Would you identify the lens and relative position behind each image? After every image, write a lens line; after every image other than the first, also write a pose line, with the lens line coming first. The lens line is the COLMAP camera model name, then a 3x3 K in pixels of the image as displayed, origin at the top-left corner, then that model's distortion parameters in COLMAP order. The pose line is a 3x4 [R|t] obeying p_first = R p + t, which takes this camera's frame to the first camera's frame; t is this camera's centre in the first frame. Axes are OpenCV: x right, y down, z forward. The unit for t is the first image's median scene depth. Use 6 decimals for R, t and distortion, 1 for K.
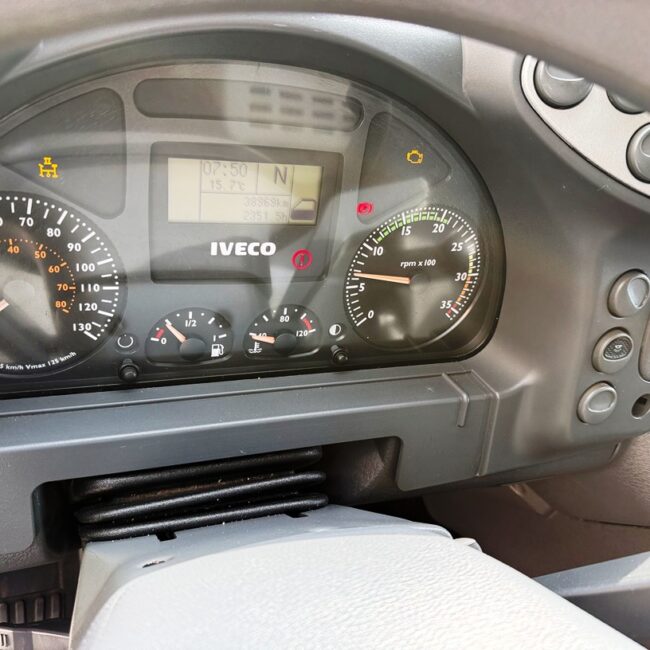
lens RADIAL K [[597.7, 0, 325.0], [0, 597.7, 325.0], [0, 0, 1]] dist [0.001720, 0.000076]
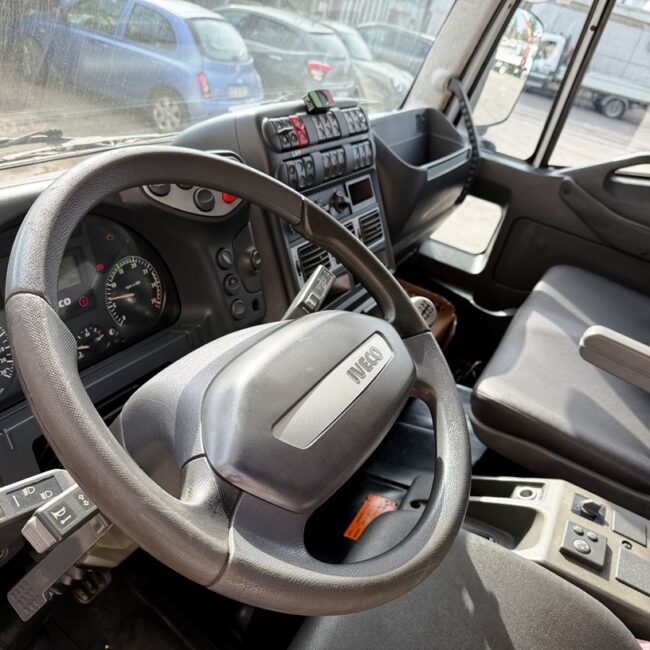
lens RADIAL K [[597.7, 0, 325.0], [0, 597.7, 325.0], [0, 0, 1]] dist [0.001720, 0.000076]
pose [[0.711718, -0.426383, 0.558261, -0.591615], [0.502843, 0.864170, 0.018960, 0.314531], [-0.490517, 0.267224, 0.829448, -0.994740]]
